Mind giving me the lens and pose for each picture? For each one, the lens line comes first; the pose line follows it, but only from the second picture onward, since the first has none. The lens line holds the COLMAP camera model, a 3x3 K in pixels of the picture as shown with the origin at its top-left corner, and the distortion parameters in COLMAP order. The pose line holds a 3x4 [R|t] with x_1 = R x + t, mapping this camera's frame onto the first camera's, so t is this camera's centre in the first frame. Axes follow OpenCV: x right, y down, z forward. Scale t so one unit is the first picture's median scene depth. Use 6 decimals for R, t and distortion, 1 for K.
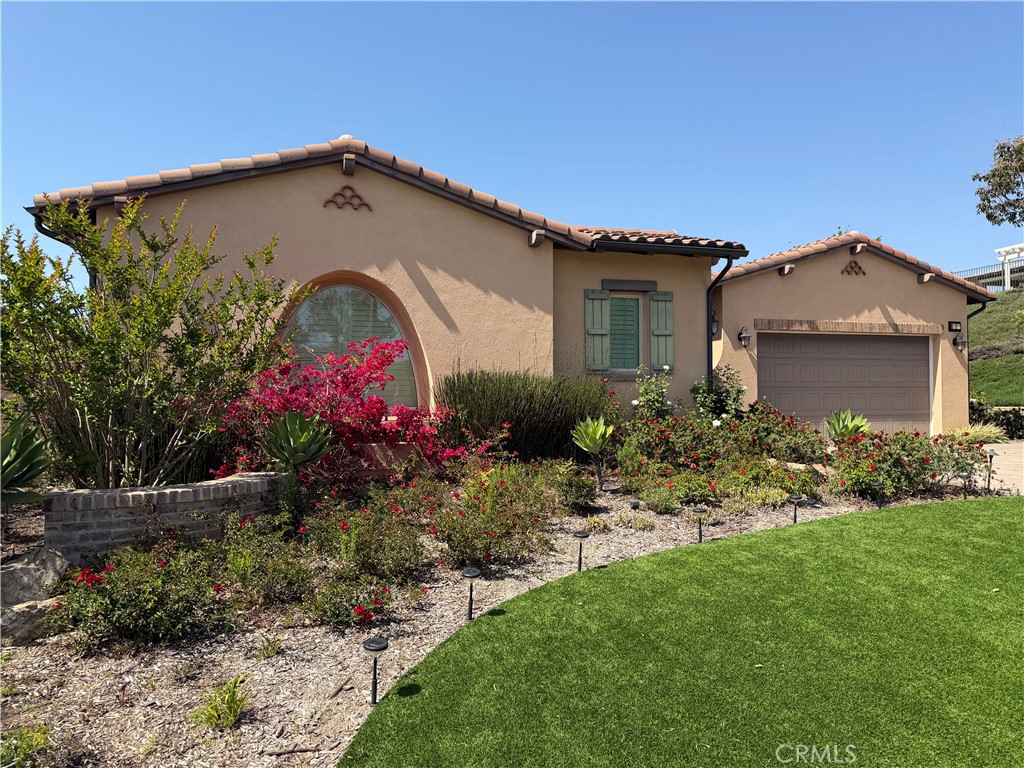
lens RADIAL K [[720.3, 0, 512.0], [0, 720.3, 384.0], [0, 0, 1]] dist [0.141411, -0.238403]
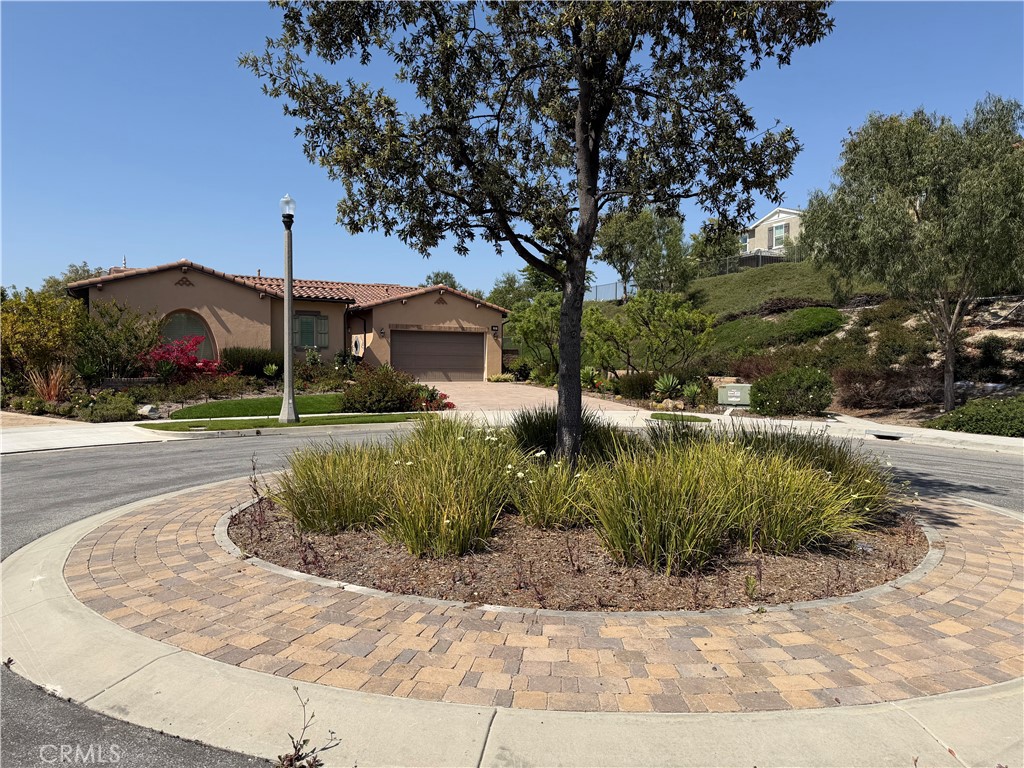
lens RADIAL K [[720.3, 0, 512.0], [0, 720.3, 384.0], [0, 0, 1]] dist [0.141411, -0.238403]
pose [[0.986563, 0.011683, 0.162965, 0.438802], [-0.020100, 0.998542, 0.050097, -0.031079], [-0.162142, -0.052699, 0.985359, -1.559822]]
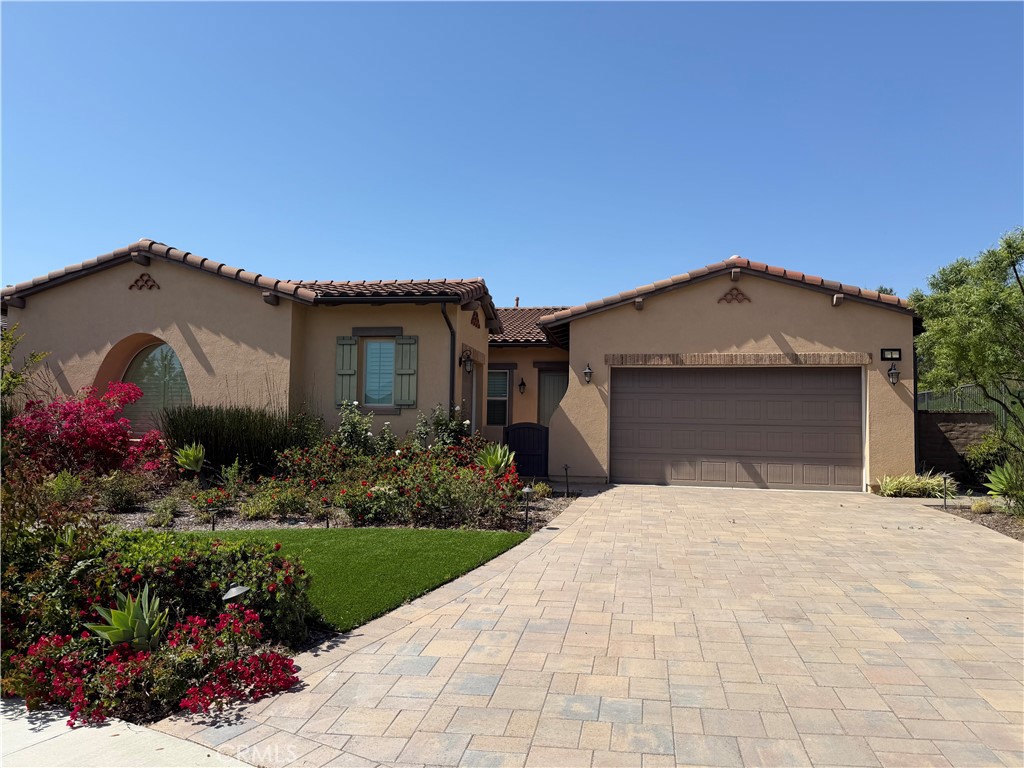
lens RADIAL K [[720.3, 0, 512.0], [0, 720.3, 384.0], [0, 0, 1]] dist [0.141411, -0.238403]
pose [[0.876186, -0.009721, -0.481875, 0.889664], [-0.012752, 0.998979, -0.043339, -0.004555], [0.481804, 0.044118, 0.875168, 0.090432]]
